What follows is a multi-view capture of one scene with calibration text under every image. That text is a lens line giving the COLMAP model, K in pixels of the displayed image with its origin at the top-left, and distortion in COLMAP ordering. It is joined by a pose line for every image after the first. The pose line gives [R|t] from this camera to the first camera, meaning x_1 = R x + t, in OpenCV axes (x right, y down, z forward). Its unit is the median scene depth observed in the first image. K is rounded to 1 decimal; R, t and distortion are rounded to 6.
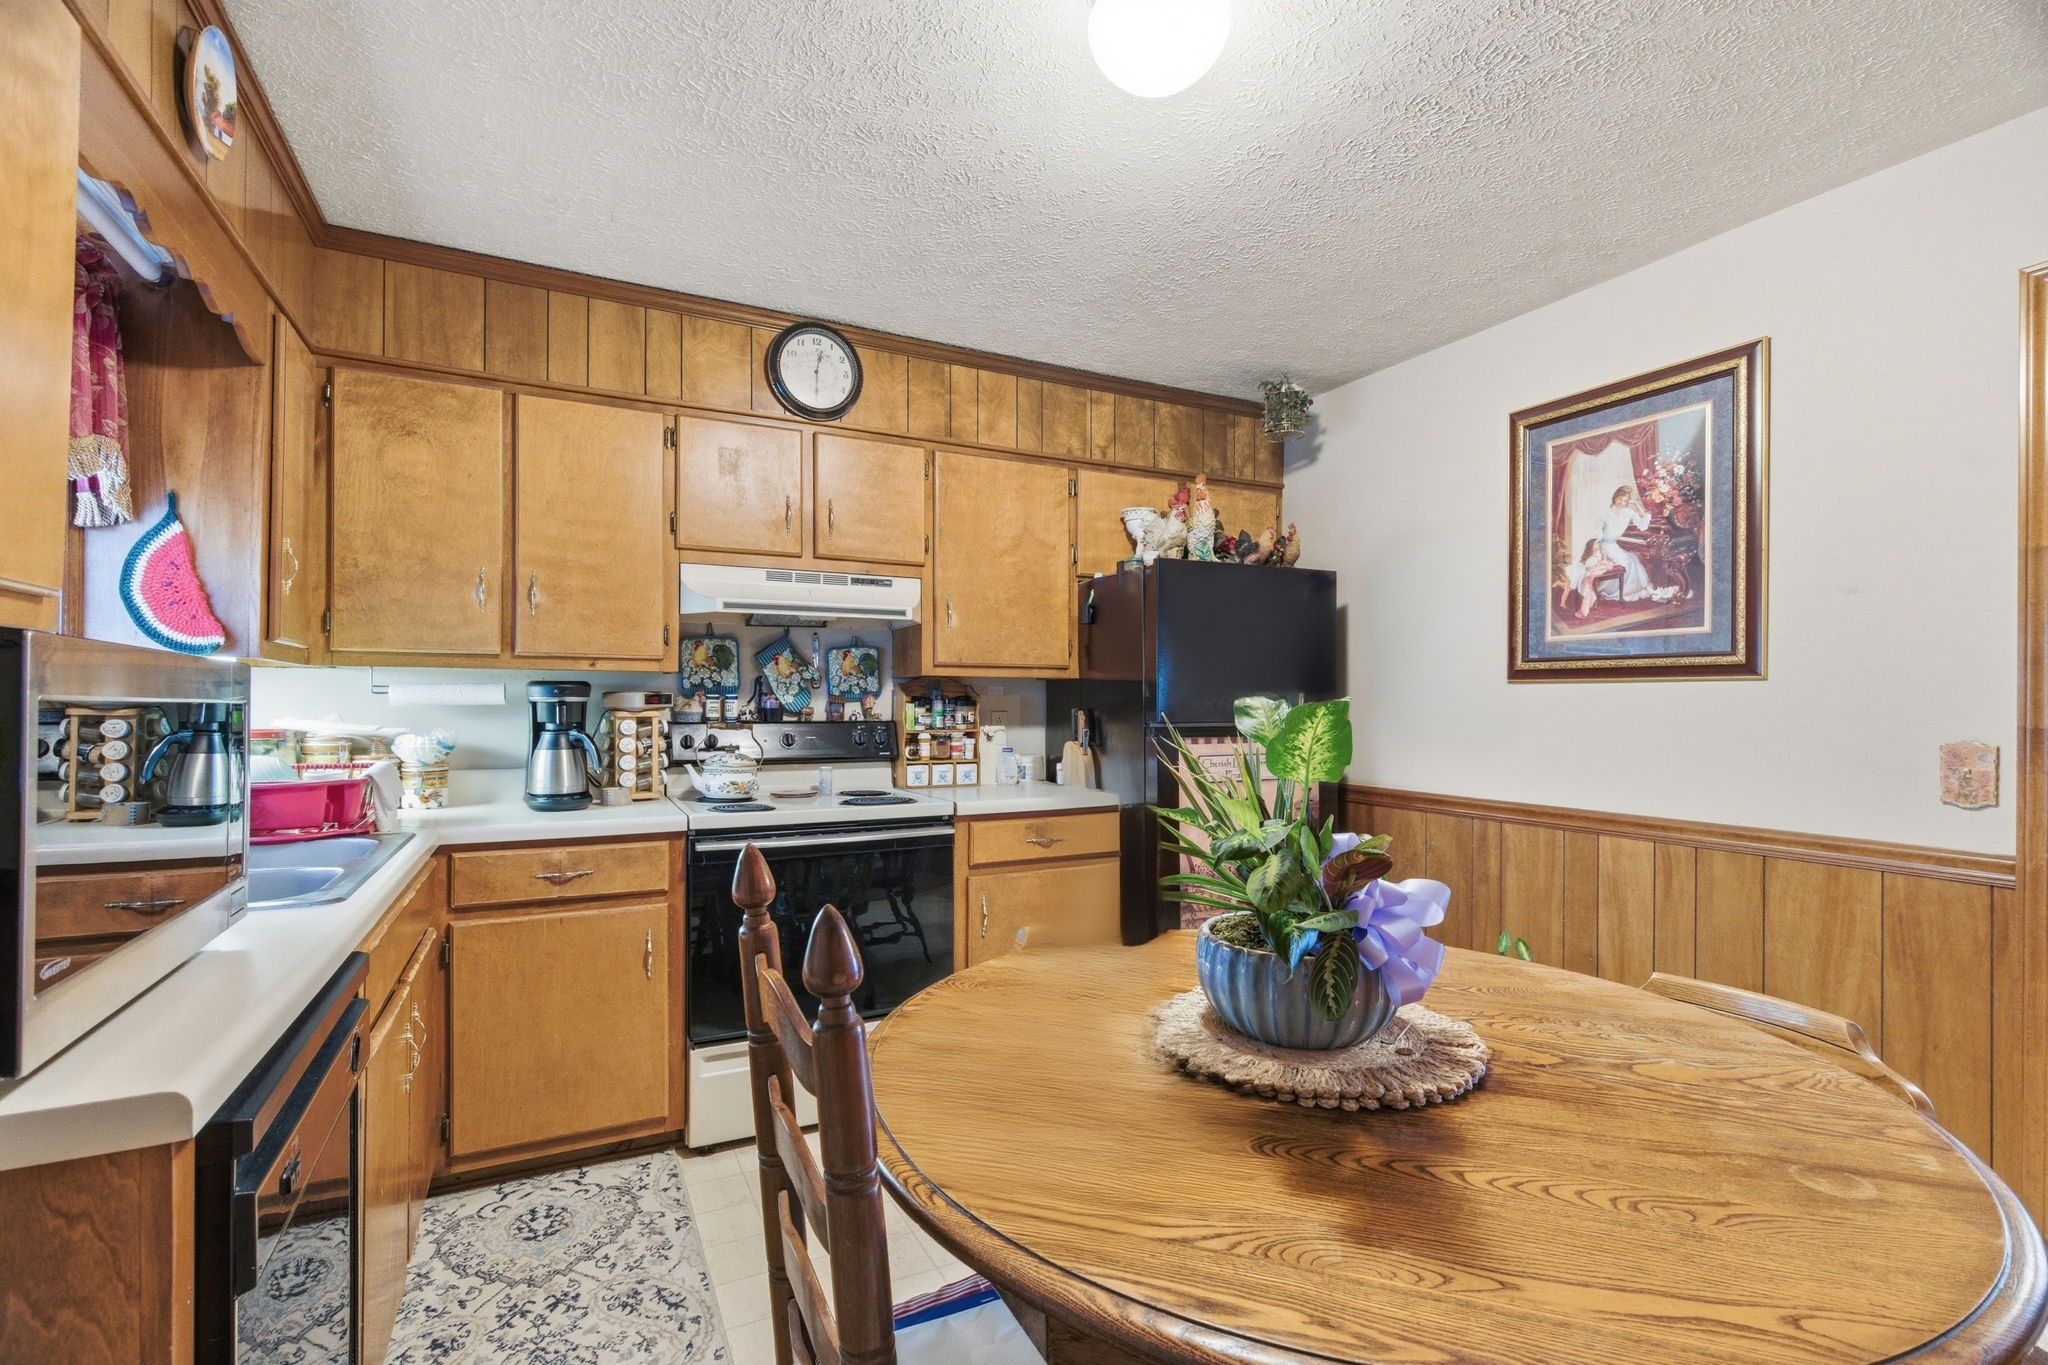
lens RADIAL K [[911.1, 0, 1023.9], [0, 911.1, 696.5], [0, 0, 1]] dist [-0.001985, -0.000165]
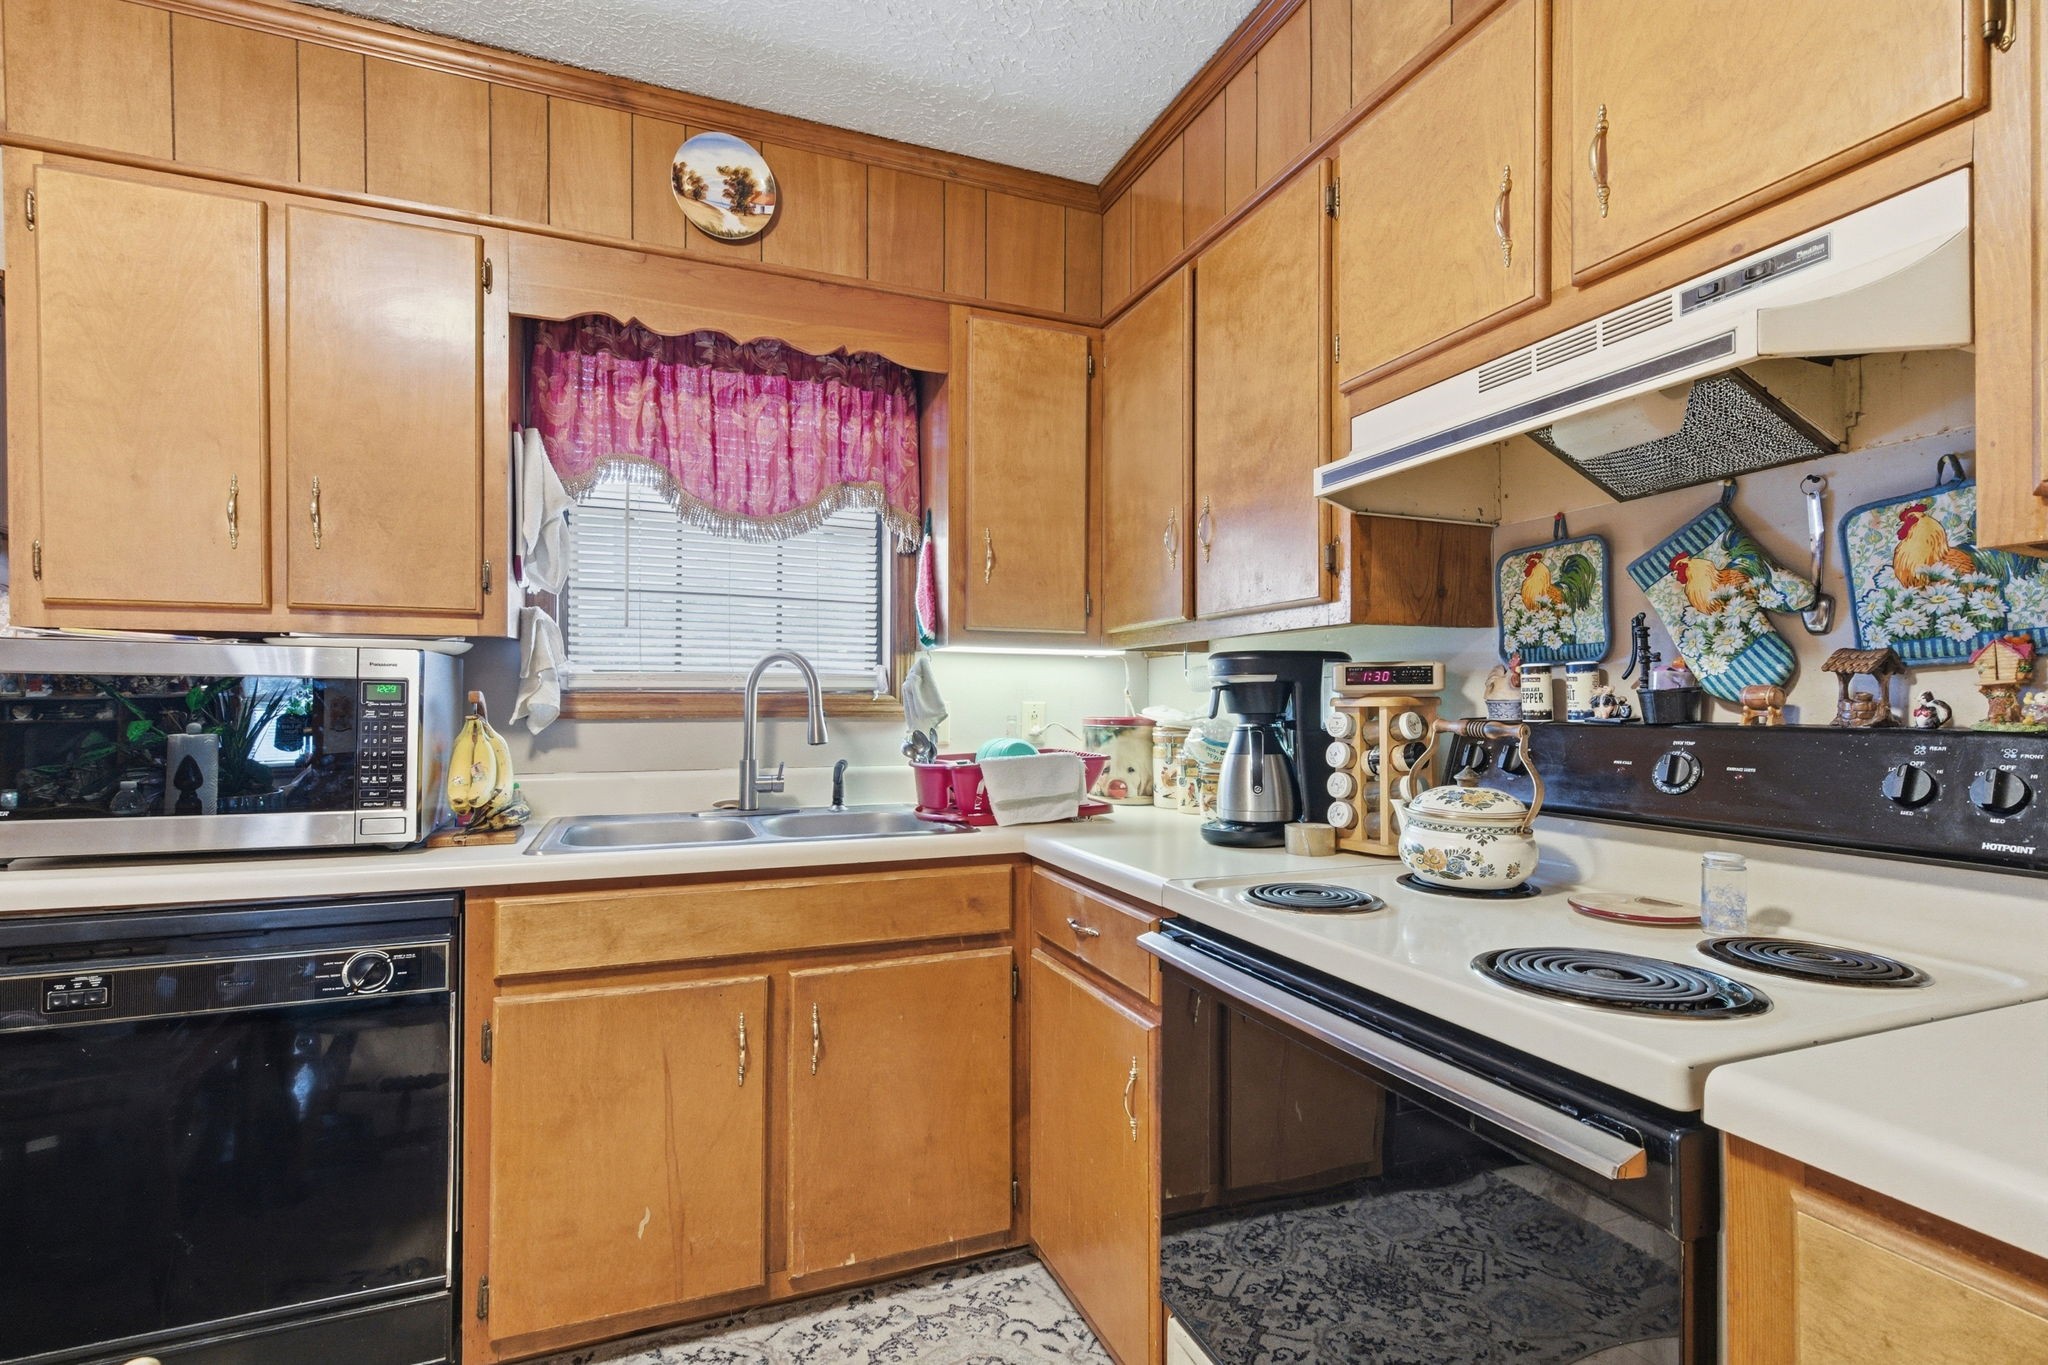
lens RADIAL K [[962.3, 0, 1020.2], [0, 962.3, 691.3], [0, 0, 1]] dist [0.000820, 0.000826]
pose [[-0.091619, -0.017700, -0.995637, 0.179901], [0.002312, 0.999836, -0.017987, 0.020680], [0.995791, -0.003950, -0.091563, 0.778003]]
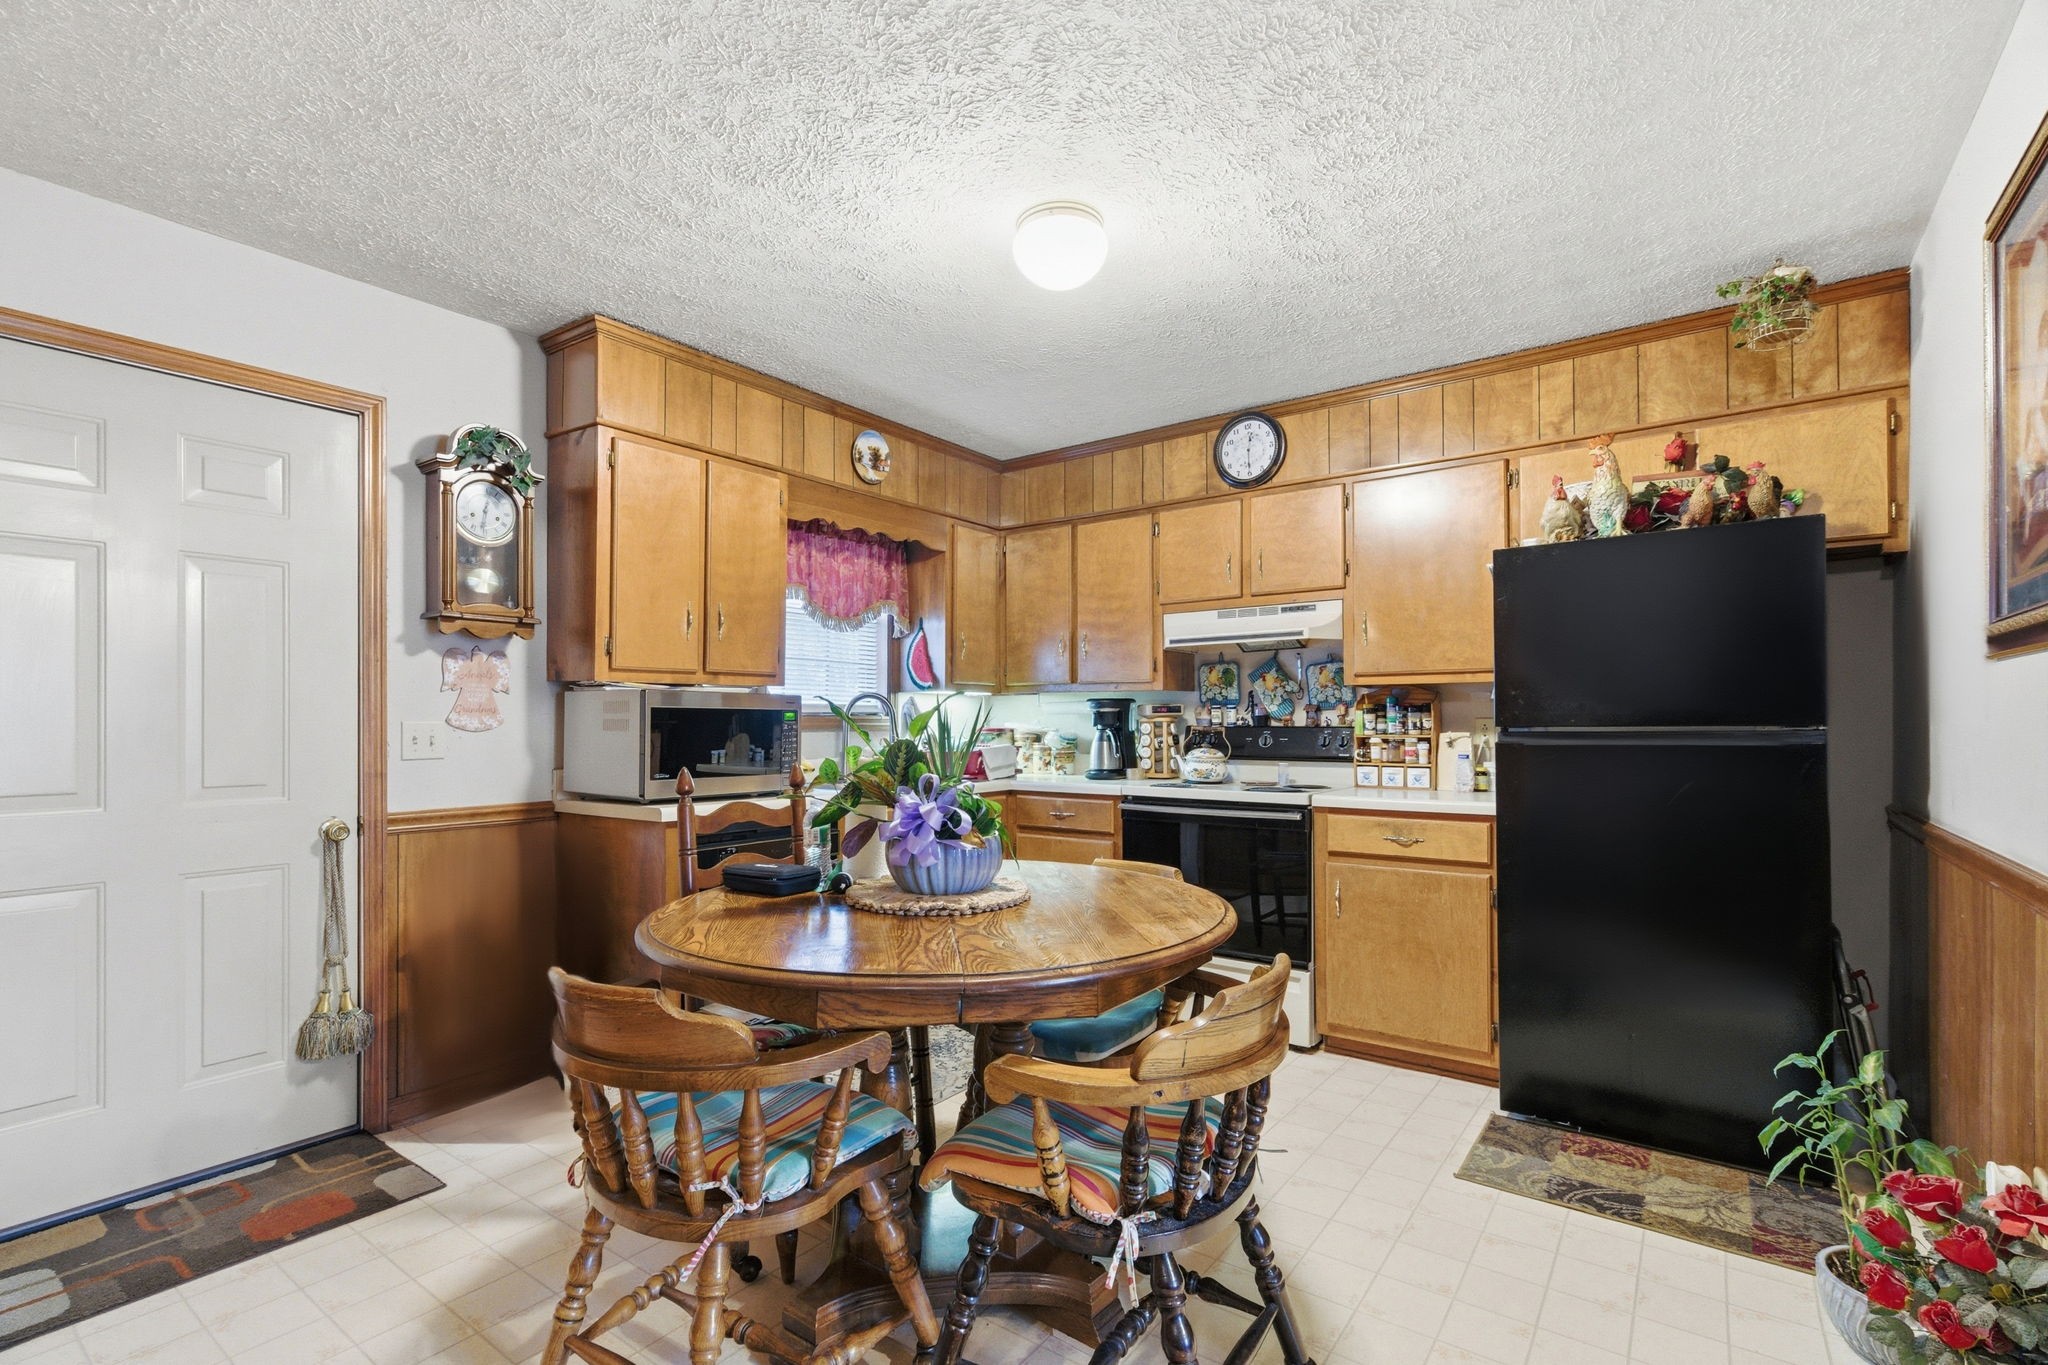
lens RADIAL K [[924.7, 0, 1026.5], [0, 924.7, 714.1], [0, 0, 1]] dist [-0.000441, 0.000183]
pose [[0.447262, -0.010816, -0.894338, 0.751694], [0.008259, 0.999934, -0.007962, 0.018699], [0.894365, -0.003825, 0.447321, 0.139124]]
